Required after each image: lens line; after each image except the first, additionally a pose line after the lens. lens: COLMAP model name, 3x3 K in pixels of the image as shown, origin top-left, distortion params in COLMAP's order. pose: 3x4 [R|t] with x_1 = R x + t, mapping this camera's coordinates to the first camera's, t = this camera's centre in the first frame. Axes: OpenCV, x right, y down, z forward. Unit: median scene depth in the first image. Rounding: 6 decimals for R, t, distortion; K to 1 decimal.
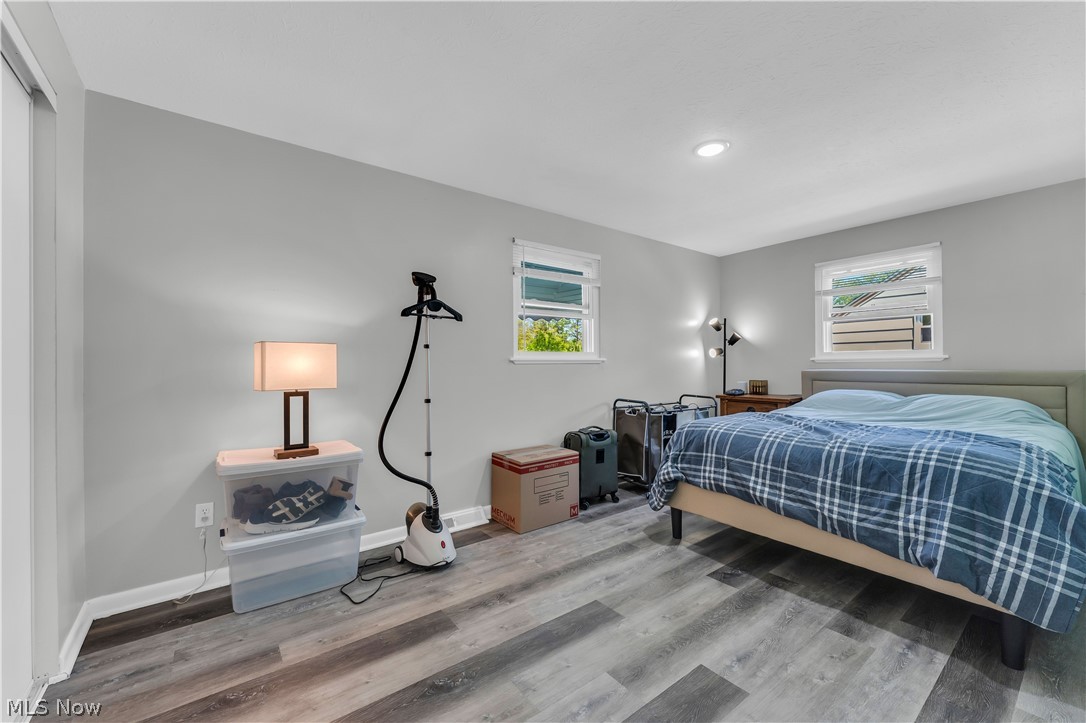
lens RADIAL K [[438.0, 0, 538.2], [0, 438.0, 373.2], [0, 0, 1]] dist [-0.002644, -0.000199]
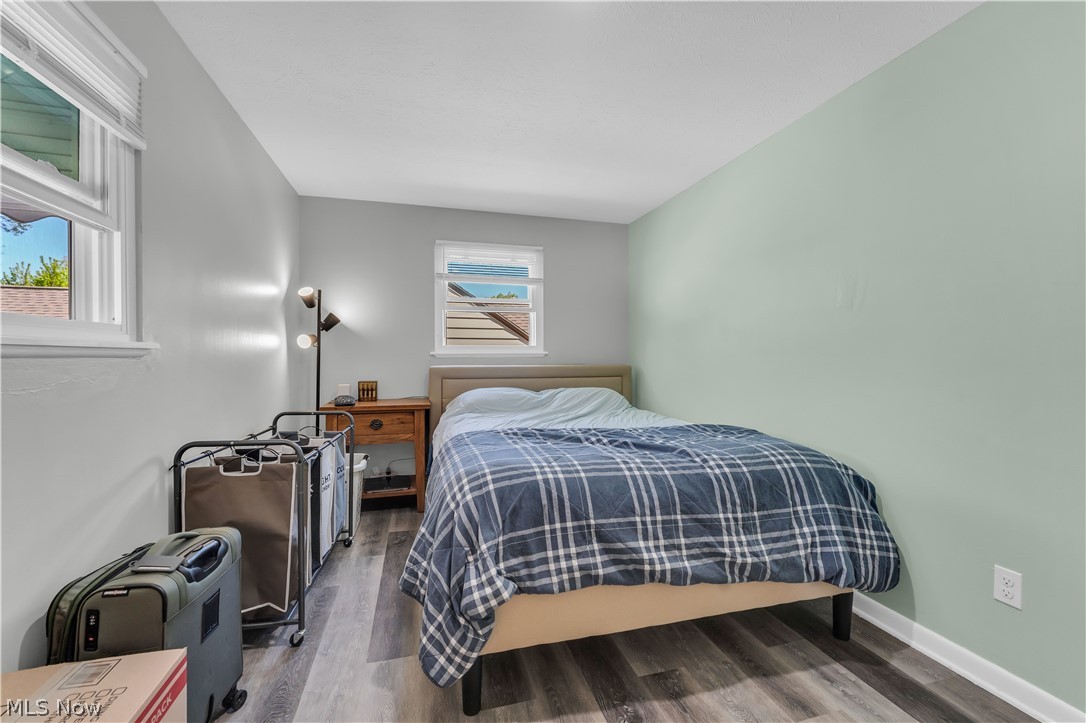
lens RADIAL K [[438.0, 0, 540.8], [0, 438.0, 361.9], [0, 0, 1]] dist [-0.002644, -0.000199]
pose [[0.359980, -0.002875, 0.932956, -0.126248], [0.015703, 0.999872, -0.002978, -0.016372], [-0.932828, 0.015723, 0.359979, 0.821894]]
